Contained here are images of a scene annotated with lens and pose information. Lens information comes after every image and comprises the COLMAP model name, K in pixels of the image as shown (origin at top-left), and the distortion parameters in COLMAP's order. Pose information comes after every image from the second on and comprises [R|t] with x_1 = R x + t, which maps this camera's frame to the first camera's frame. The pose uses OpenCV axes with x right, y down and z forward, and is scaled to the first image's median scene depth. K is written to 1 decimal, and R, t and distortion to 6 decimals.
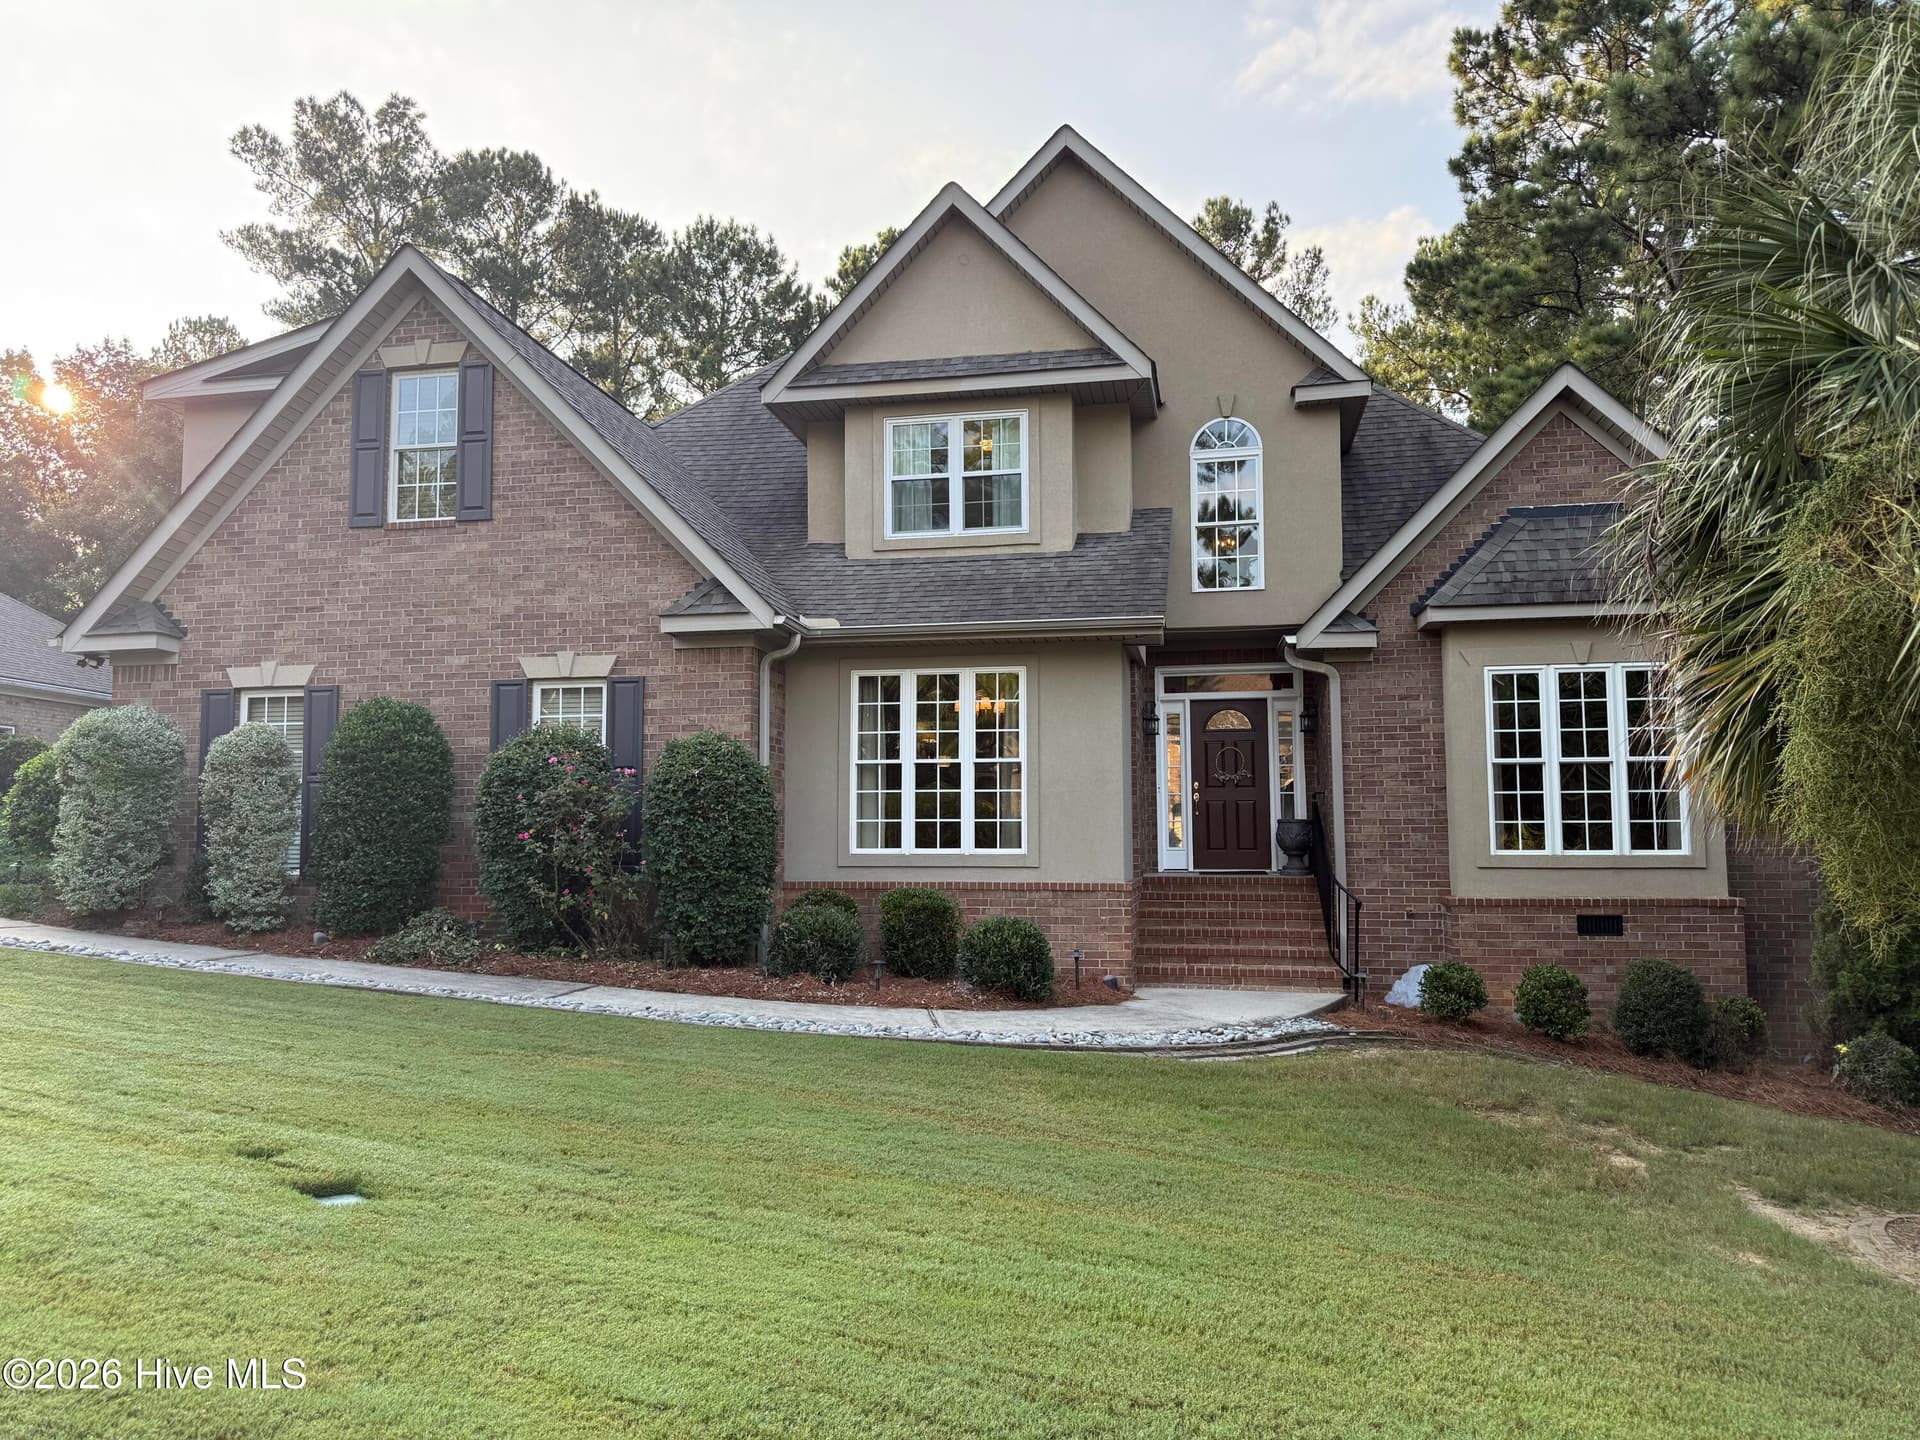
lens RADIAL K [[1335.7, 0, 963.3], [0, 1335.7, 734.5], [0, 0, 1]] dist [0.091546, -0.137646]
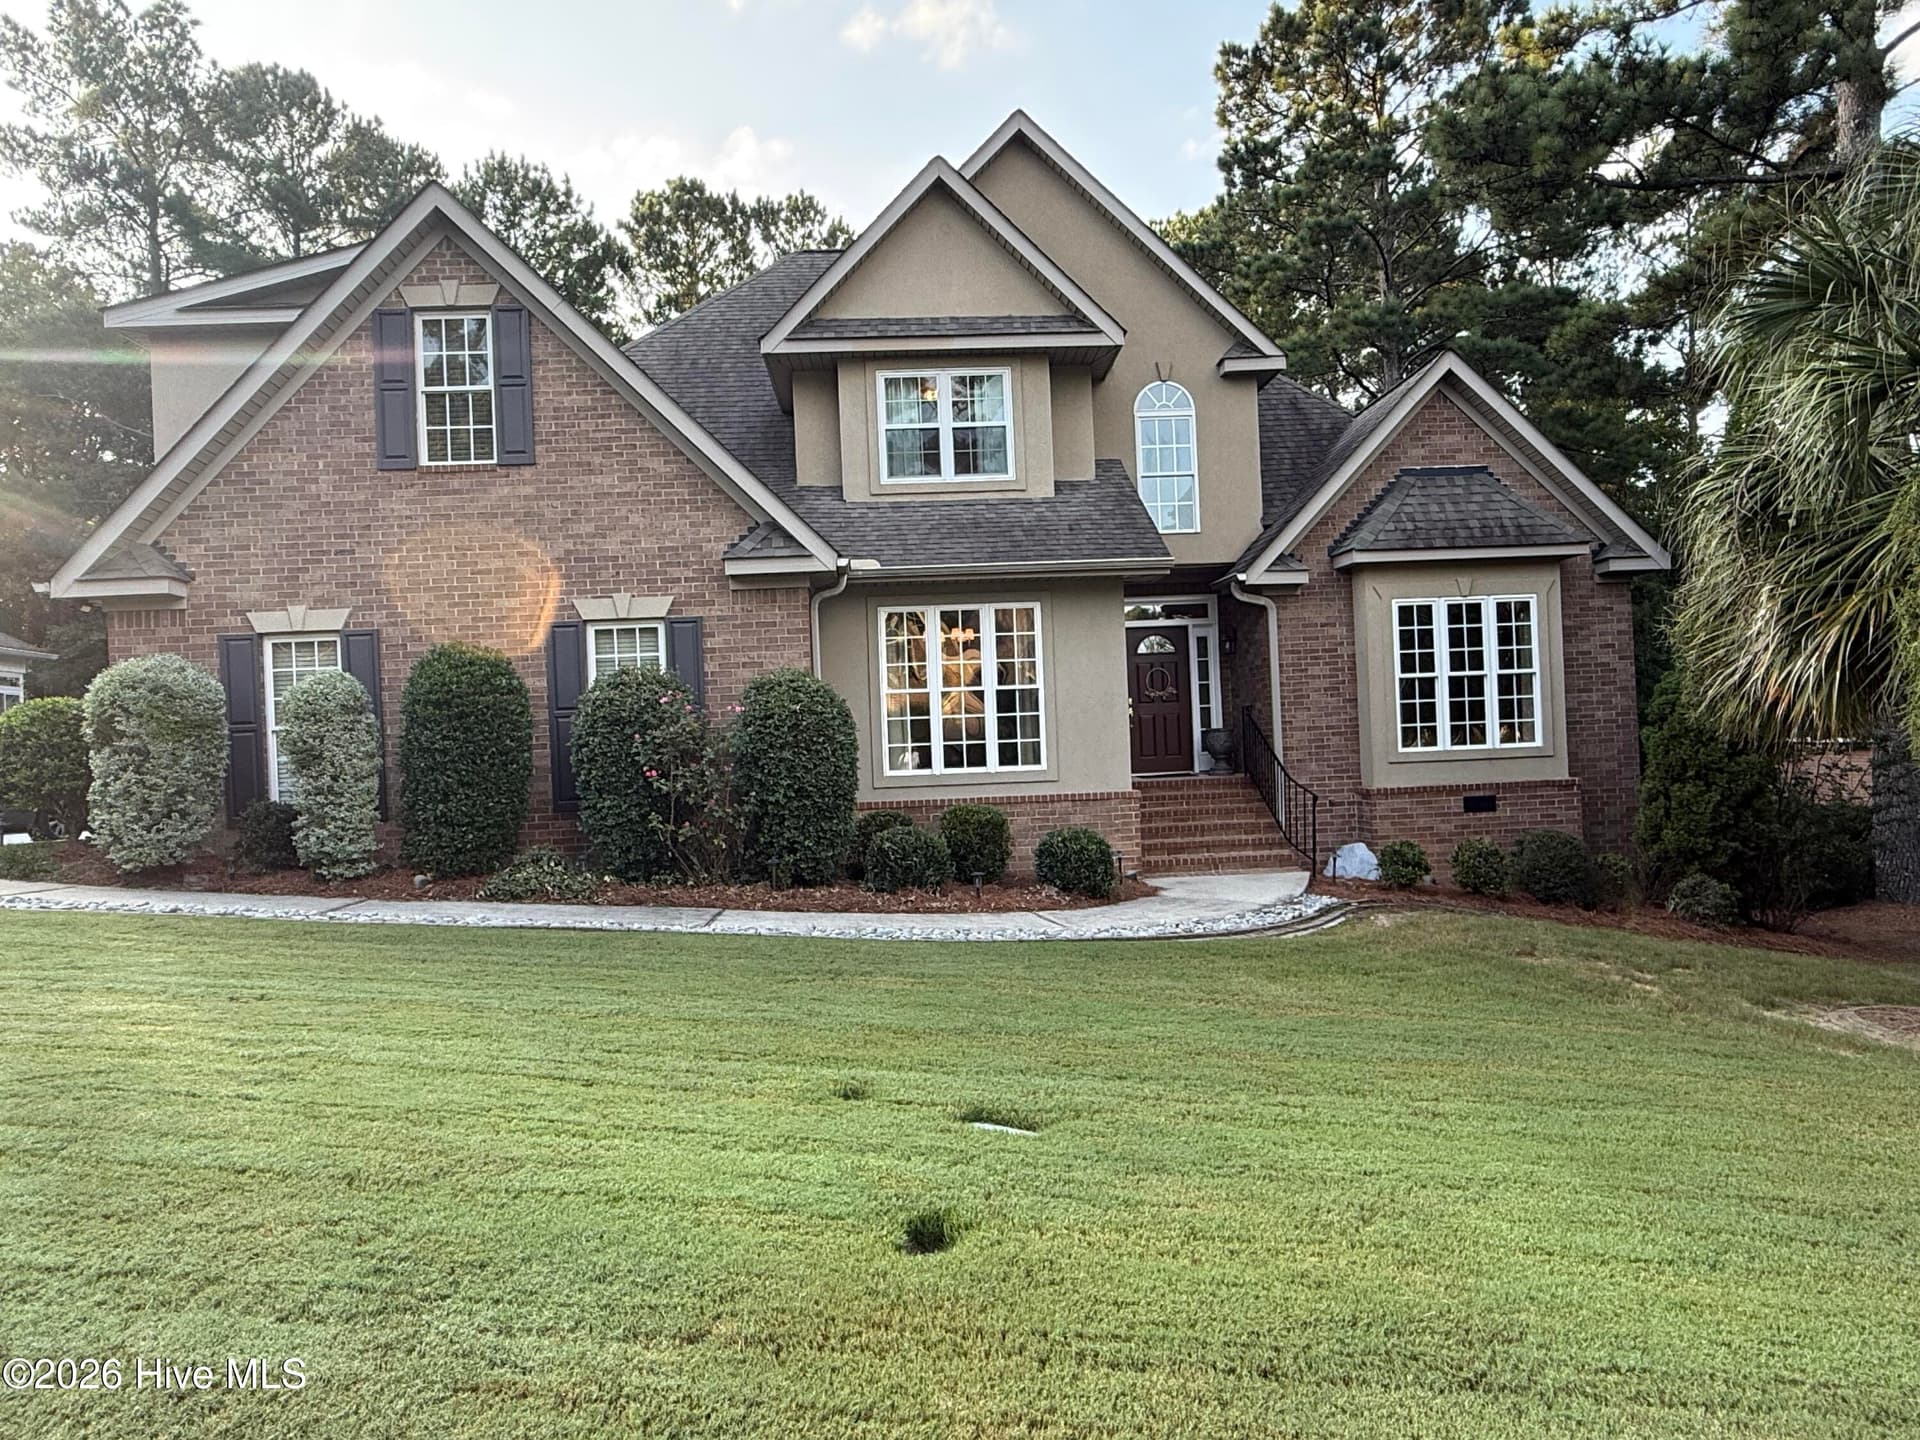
lens RADIAL K [[1200.3, 0, 962.6], [0, 1200.3, 729.5], [0, 0, 1]] dist [-0.004294, 0.006062]
pose [[0.970832, -0.035360, 0.237139, -0.254614], [0.019018, 0.997306, 0.070852, -0.016849], [-0.239006, -0.064276, 0.968888, 0.031696]]
